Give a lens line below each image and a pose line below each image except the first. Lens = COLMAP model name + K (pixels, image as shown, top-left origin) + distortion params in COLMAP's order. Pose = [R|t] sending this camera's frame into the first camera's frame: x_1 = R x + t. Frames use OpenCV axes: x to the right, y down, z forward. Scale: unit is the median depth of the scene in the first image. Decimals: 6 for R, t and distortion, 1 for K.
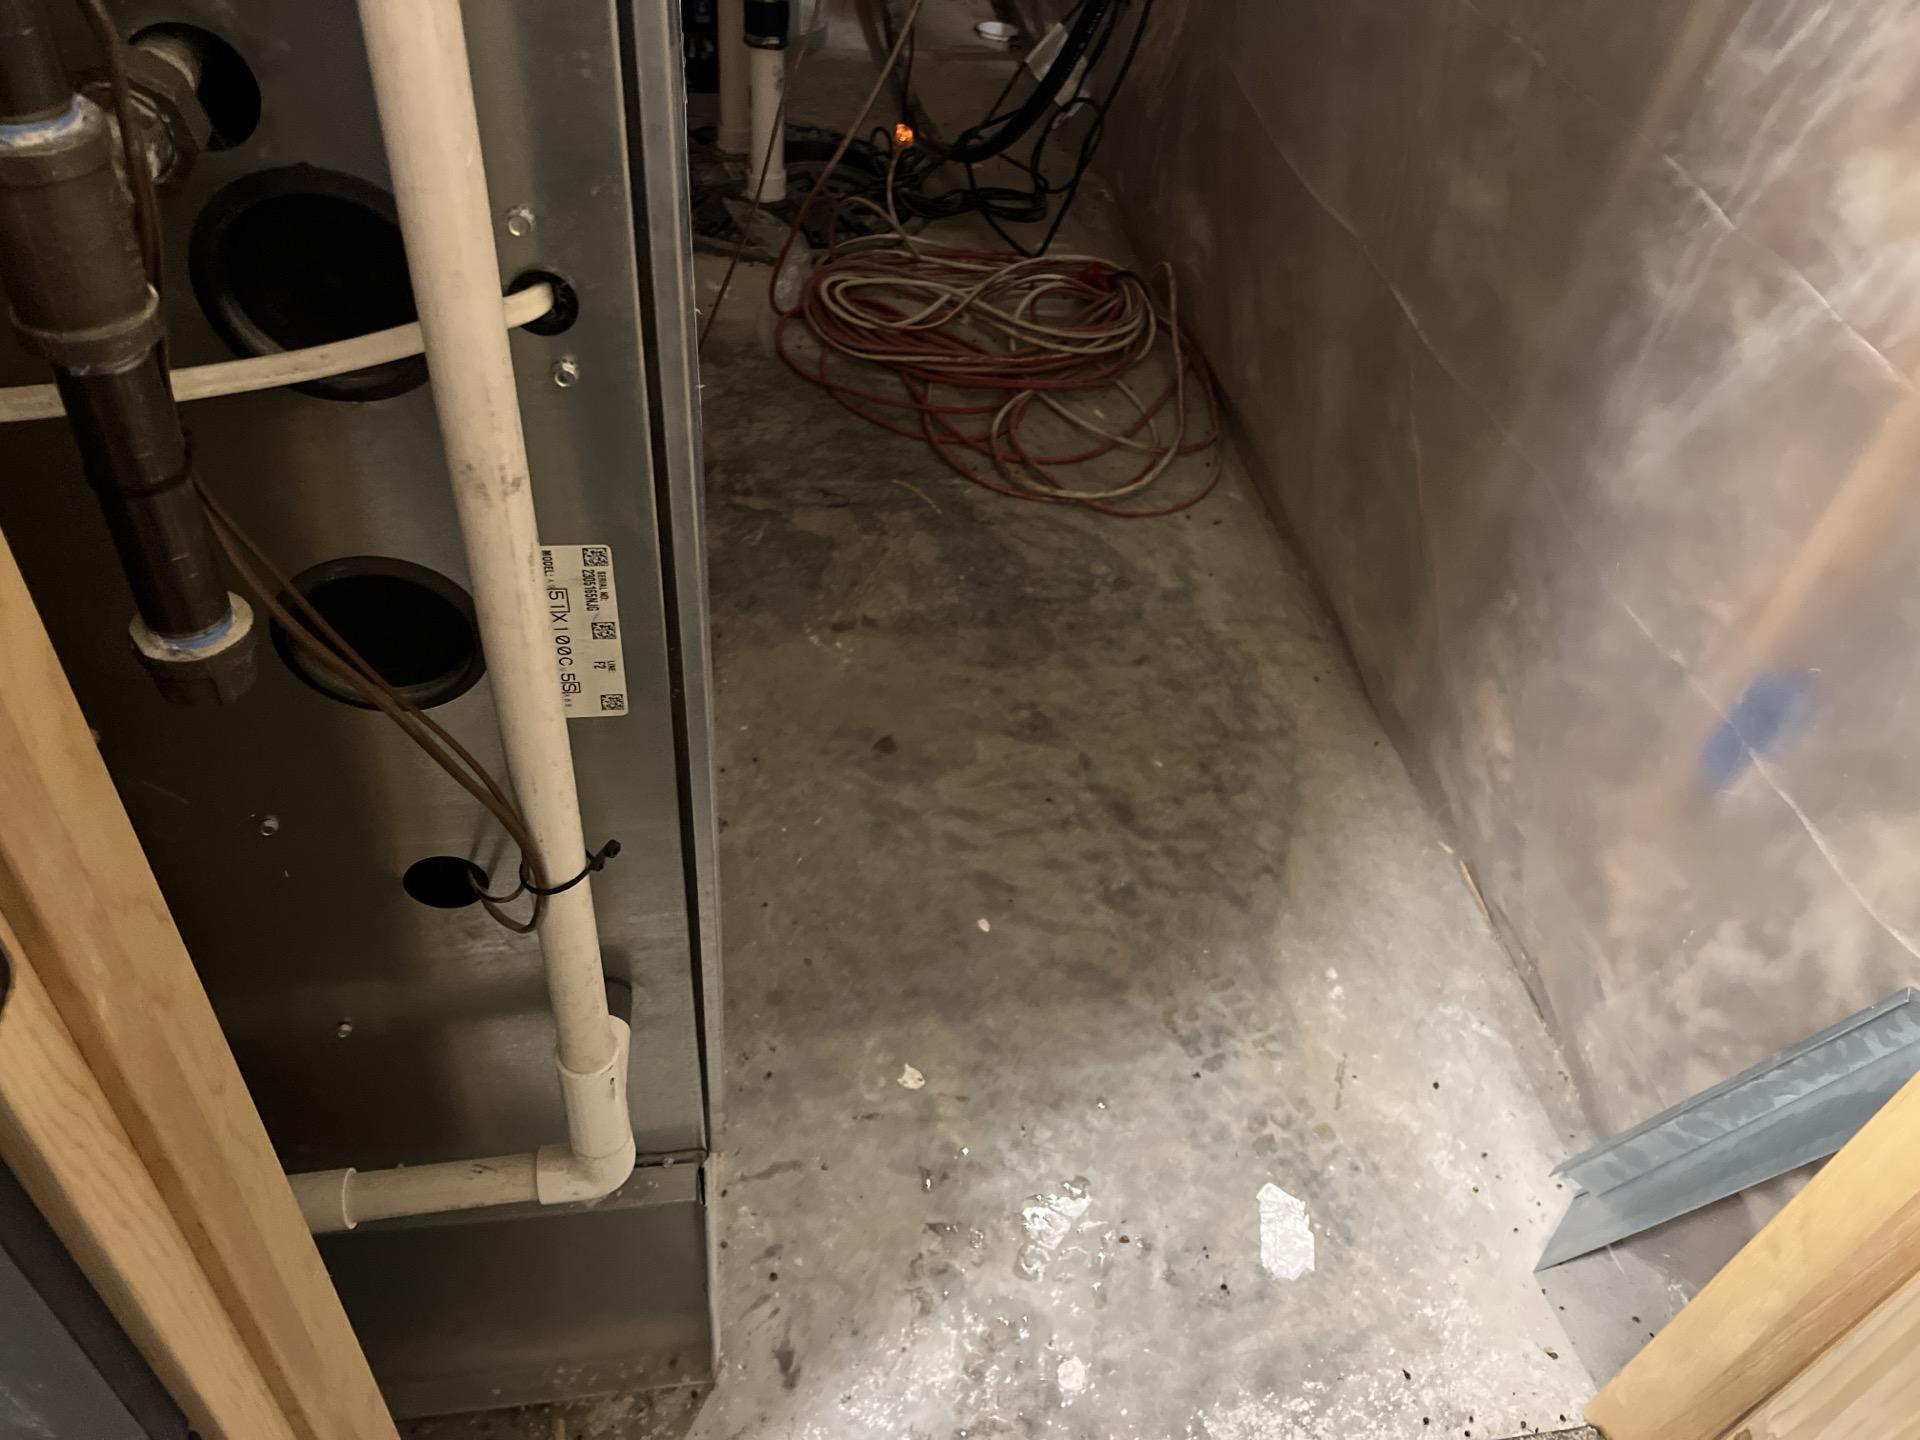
lens RADIAL K [[1455.2, 0, 966.3], [0, 1455.2, 717.1], [0, 0, 1]] dist [0.028355, 0.003023]
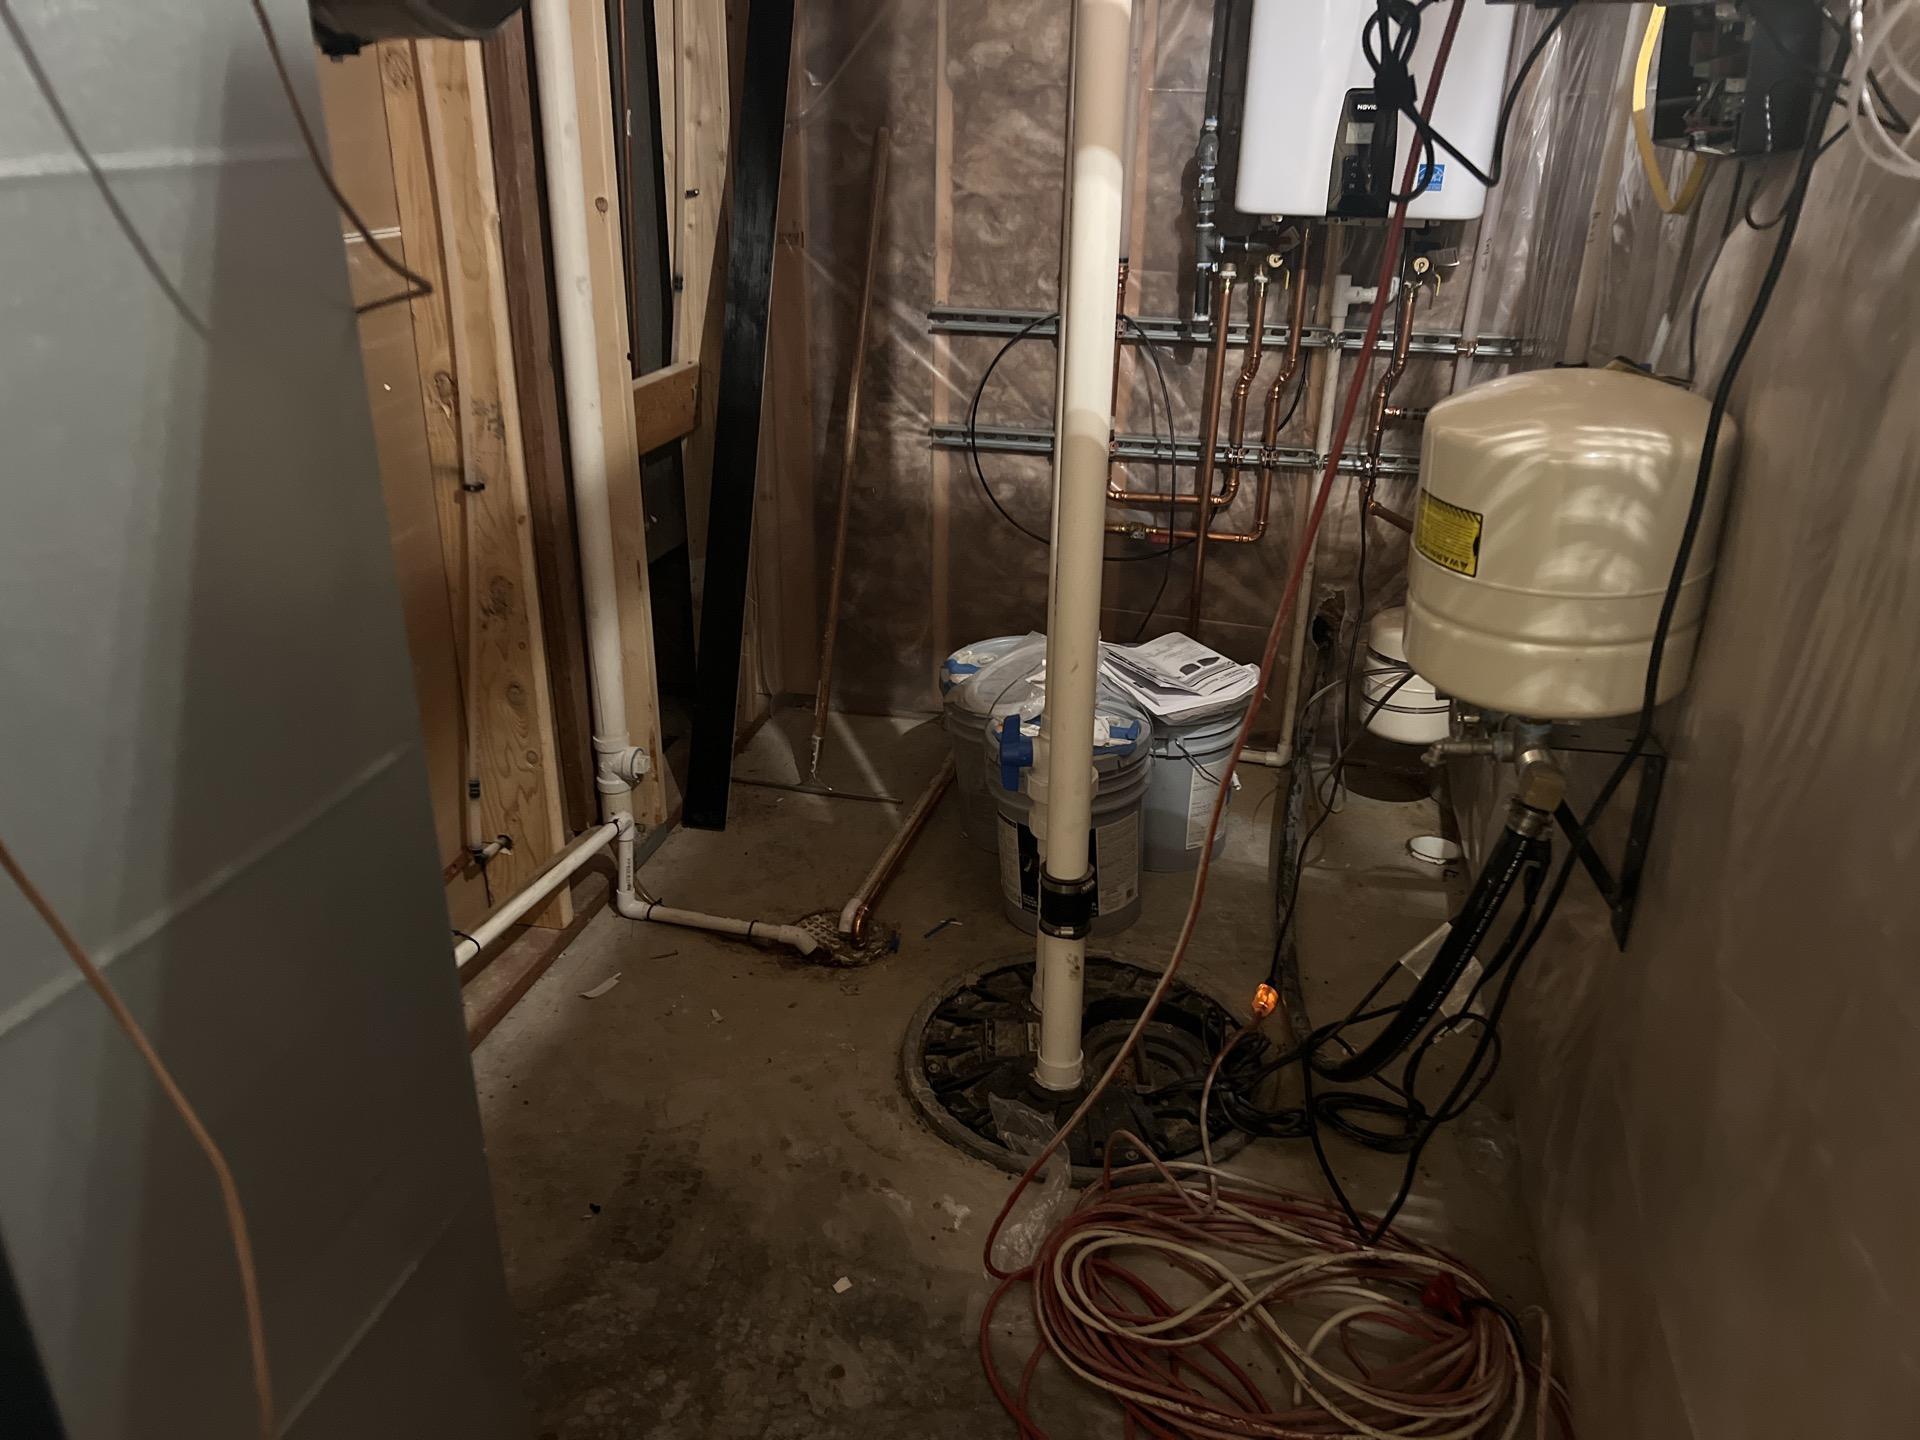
lens RADIAL K [[1455.2, 0, 956.9], [0, 1455.2, 720.2], [0, 0, 1]] dist [0.028355, 0.003023]
pose [[0.914163, 0.067687, -0.399655, 0.134754], [-0.207298, 0.925340, -0.317450, -0.278249], [0.348330, 0.373049, 0.859942, 0.188654]]
